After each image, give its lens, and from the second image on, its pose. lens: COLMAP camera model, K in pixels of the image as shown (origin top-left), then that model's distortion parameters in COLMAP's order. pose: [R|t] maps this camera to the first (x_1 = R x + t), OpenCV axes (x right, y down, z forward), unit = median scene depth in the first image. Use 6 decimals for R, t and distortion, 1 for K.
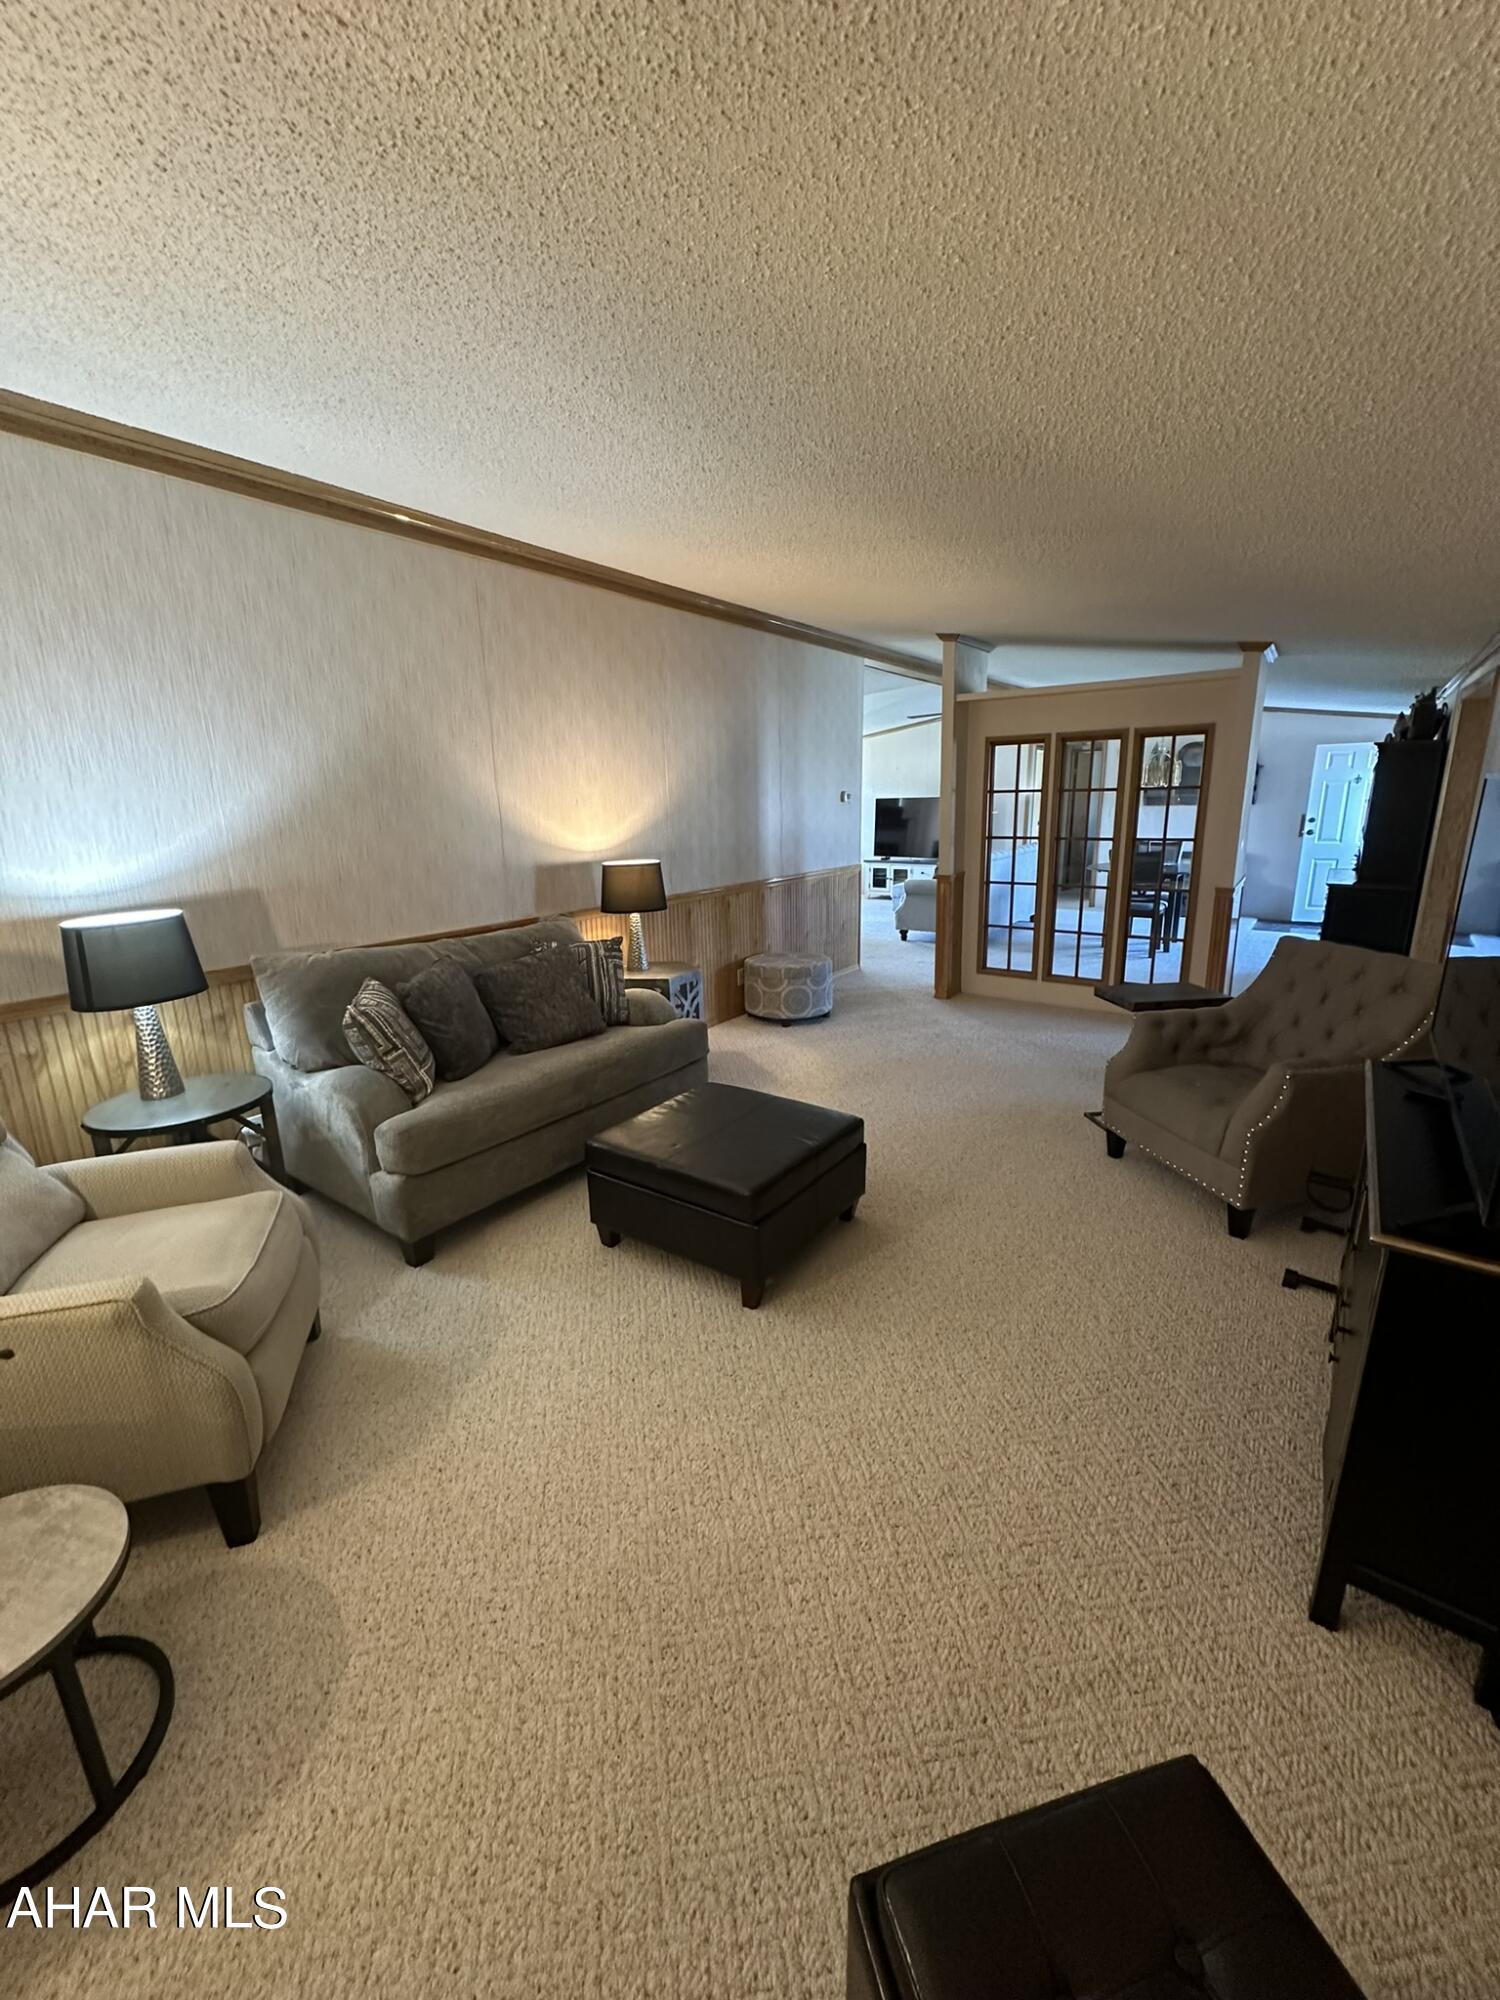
lens RADIAL K [[797.0, 0, 749.3], [0, 797.0, 1002.0], [0, 0, 1]] dist [-0.003902, 0.001320]
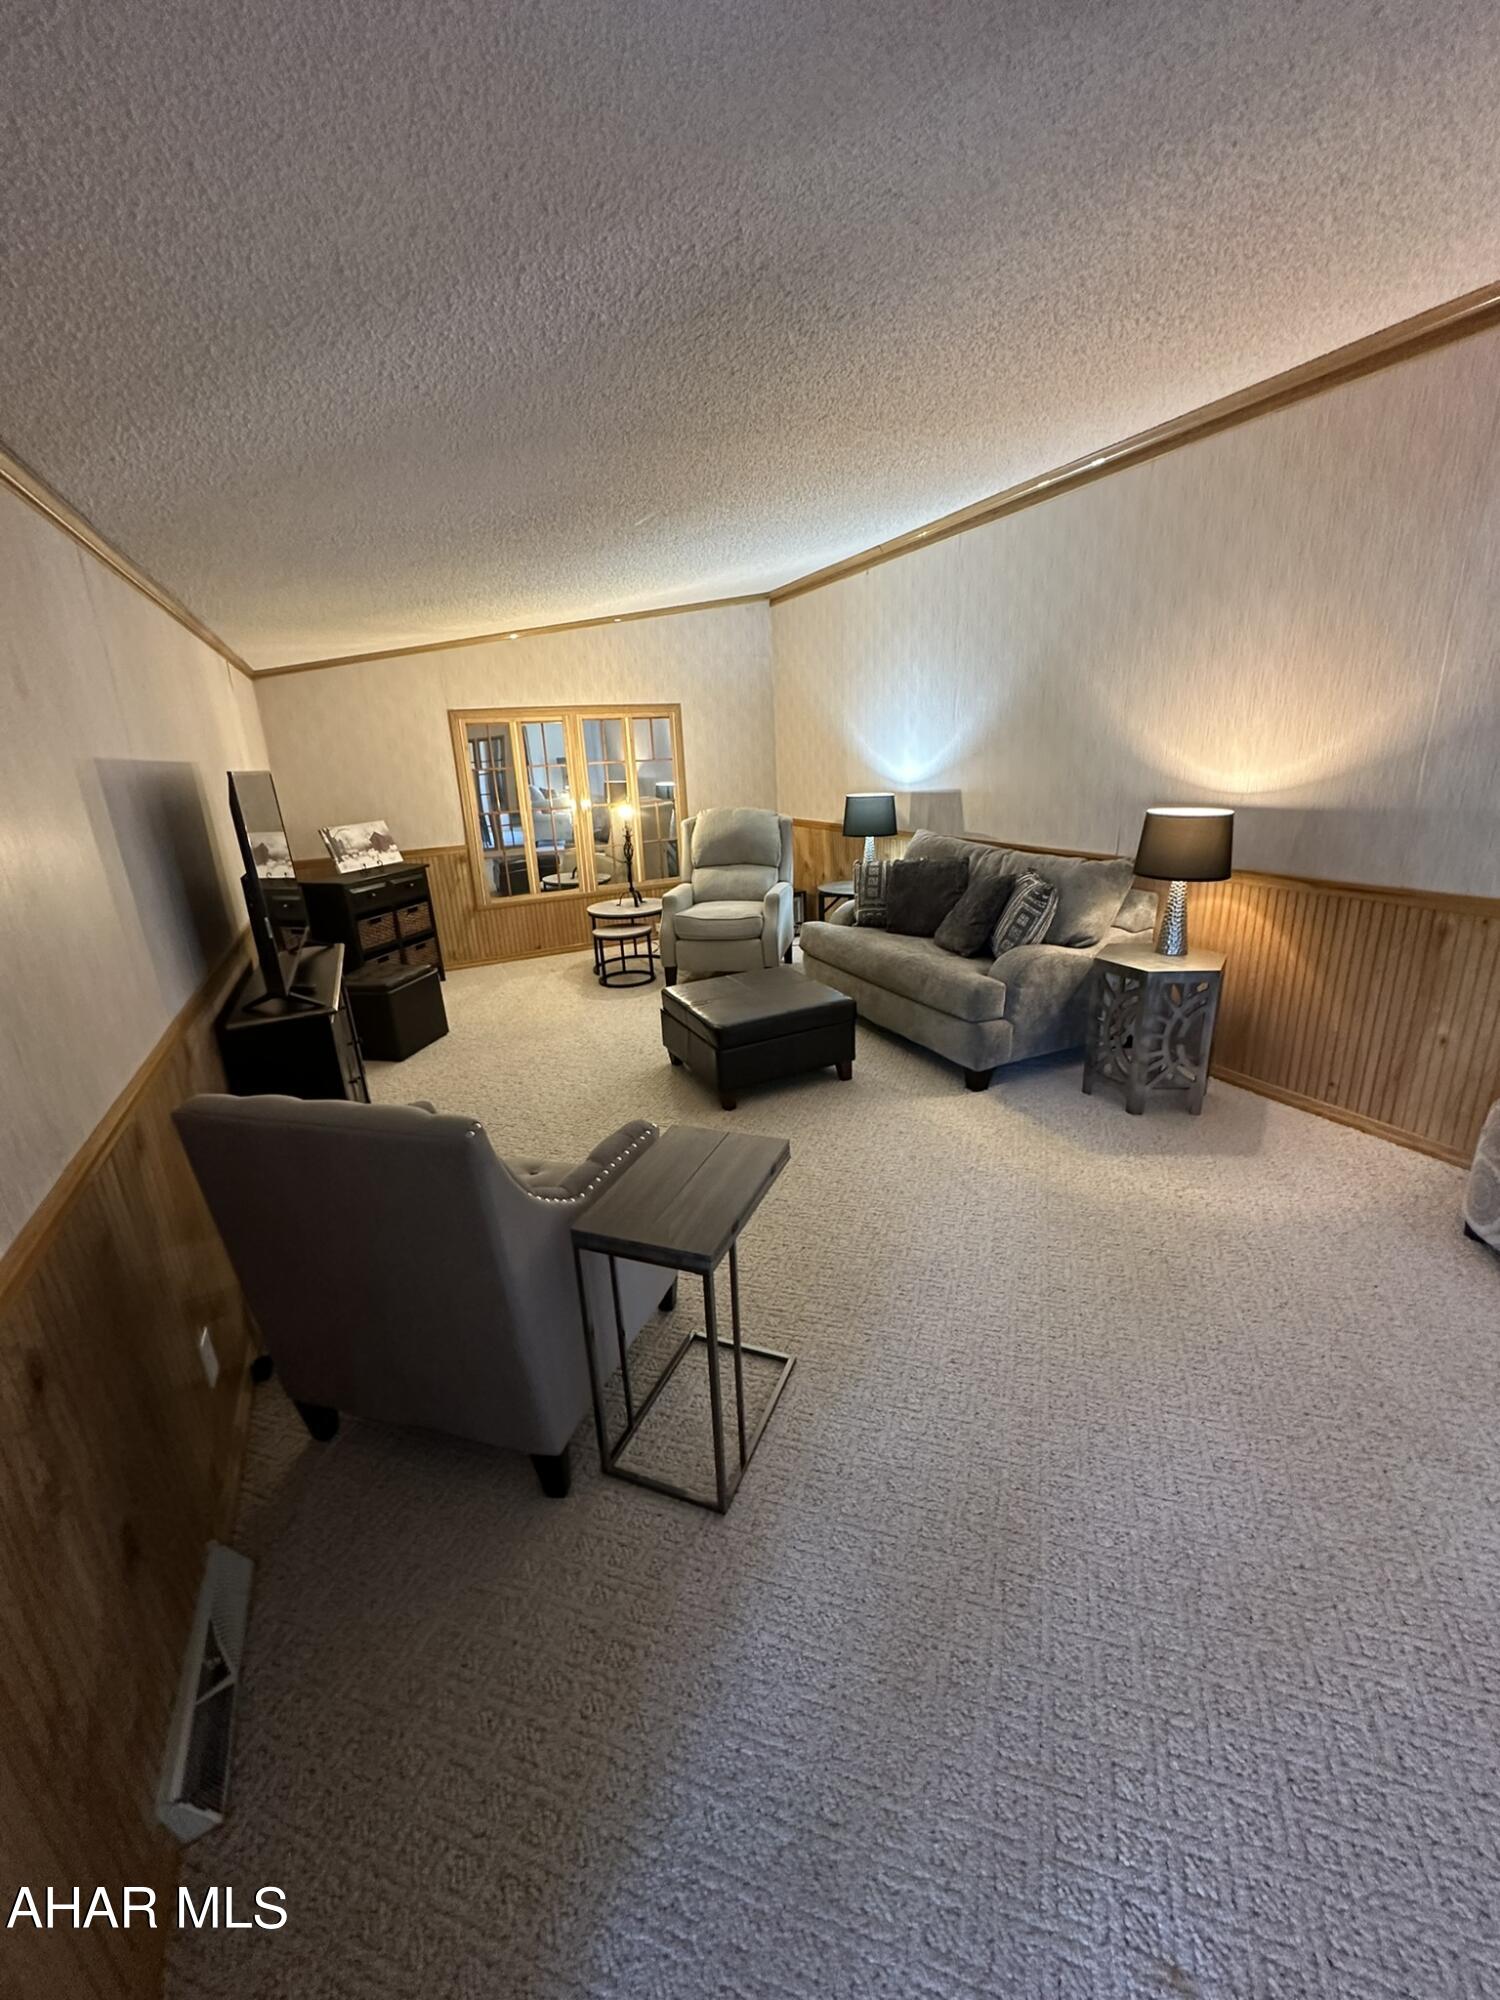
lens RADIAL K [[797.0, 0, 748.0], [0, 797.0, 997.8], [0, 0, 1]] dist [-0.003902, 0.001320]
pose [[-0.467553, 0.299932, -0.831526, 0.900572], [-0.168004, 0.893380, 0.416709, -0.323177], [0.867853, 0.334533, -0.367312, 1.211707]]
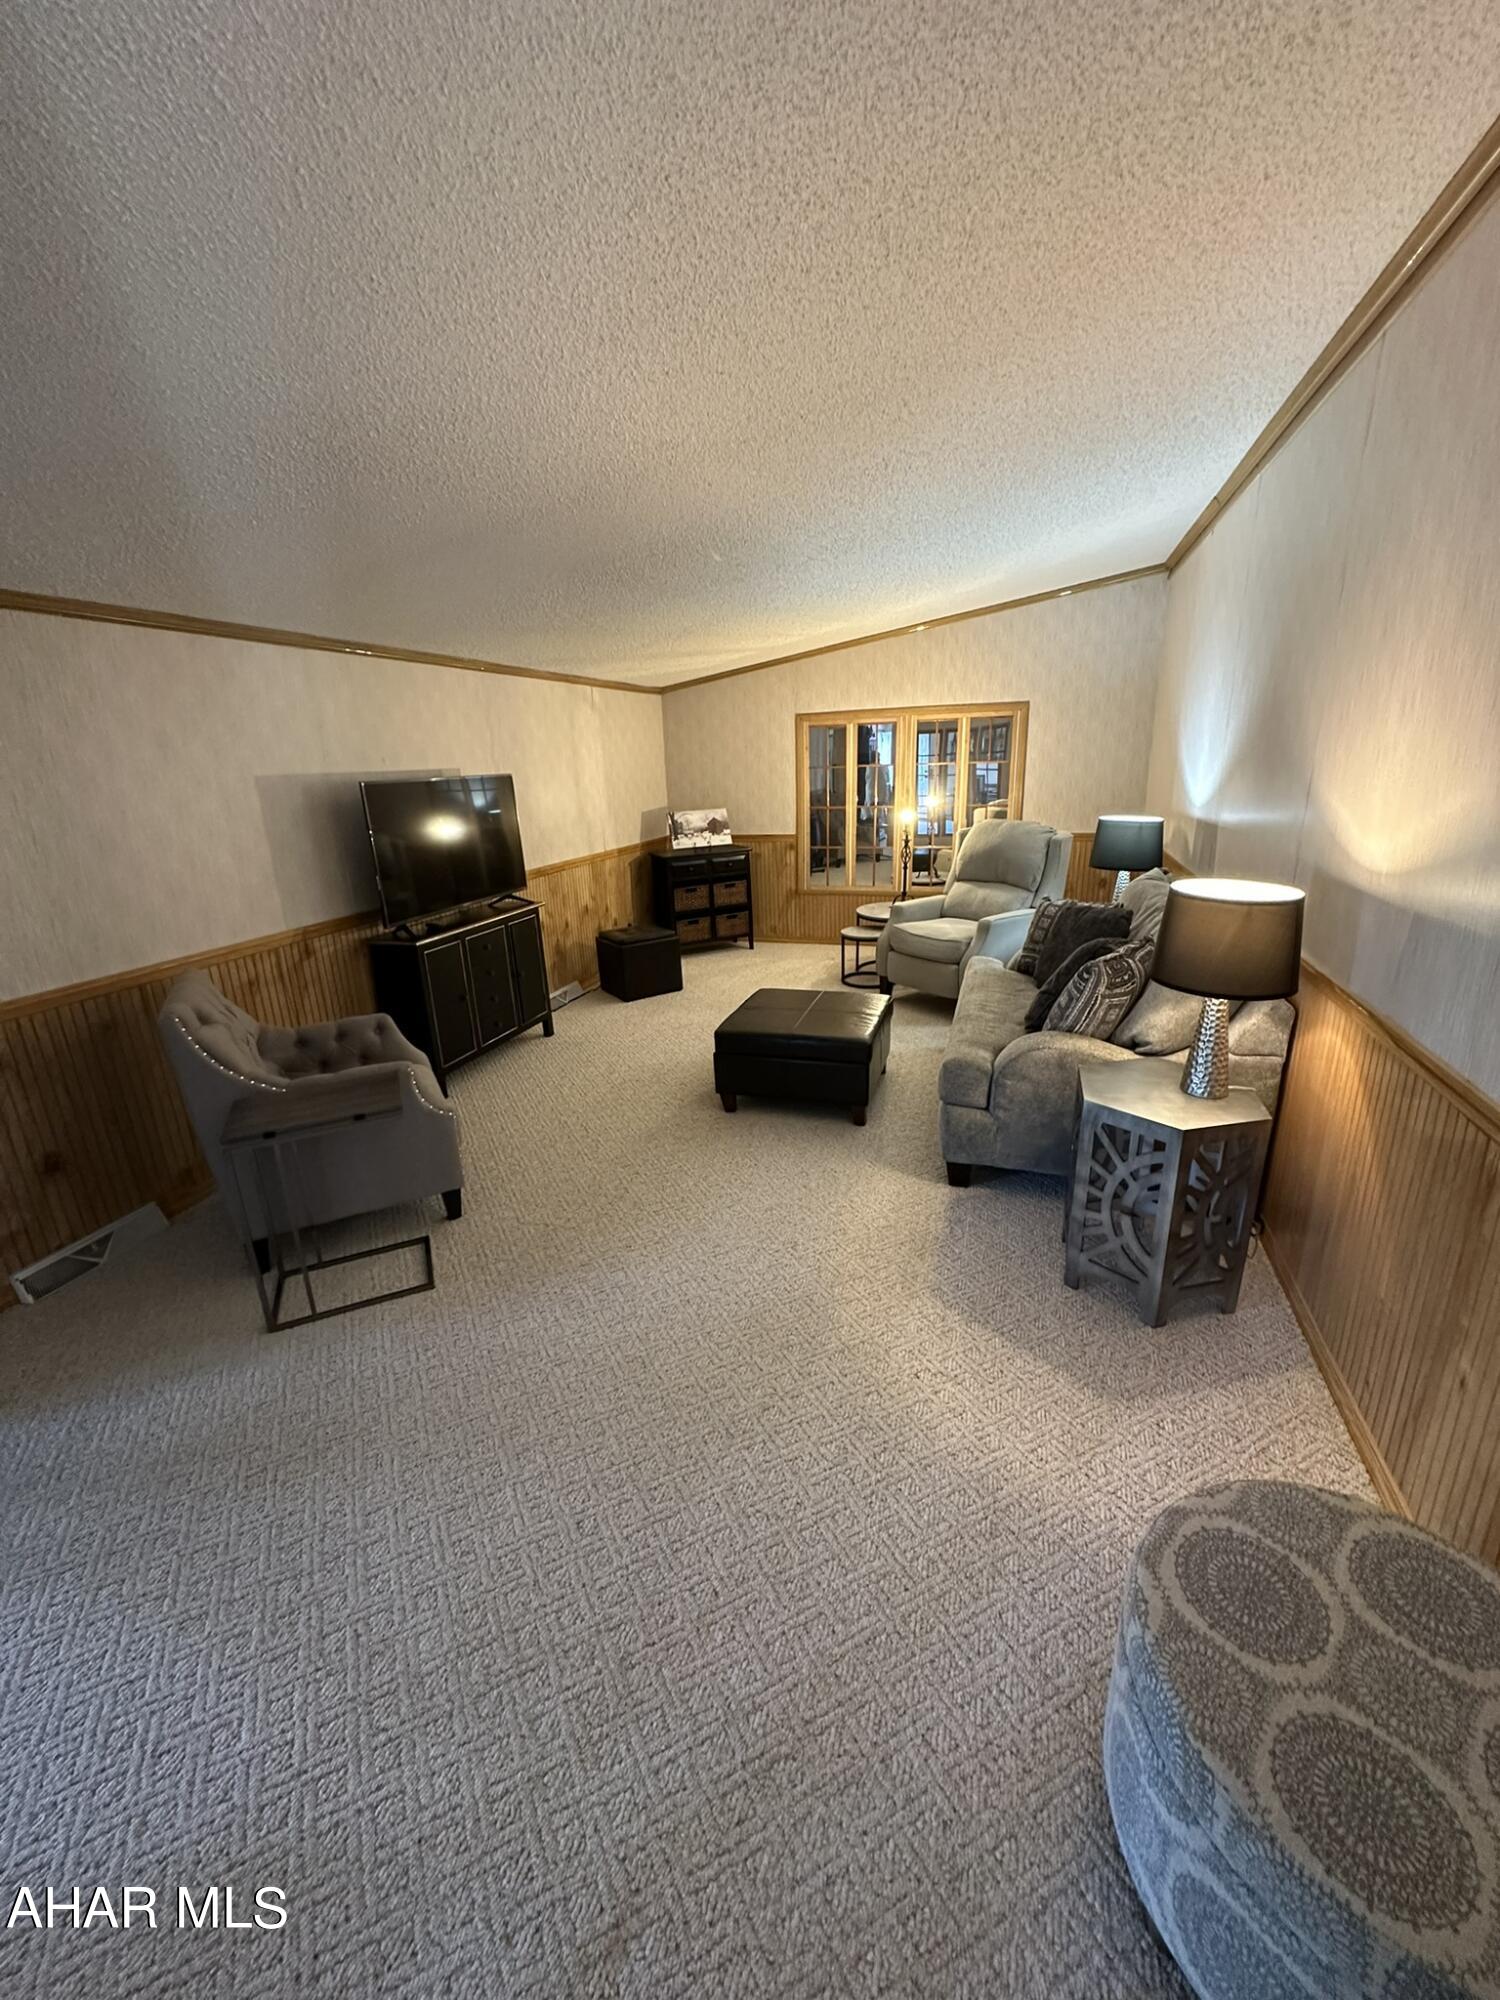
lens RADIAL K [[797.0, 0, 742.2], [0, 797.0, 996.5], [0, 0, 1]] dist [-0.003902, 0.001320]
pose [[-0.949437, 0.134931, -0.283484, 0.370176], [-0.031047, 0.858158, 0.512445, -0.448057], [0.312419, 0.495336, -0.810578, 1.663164]]
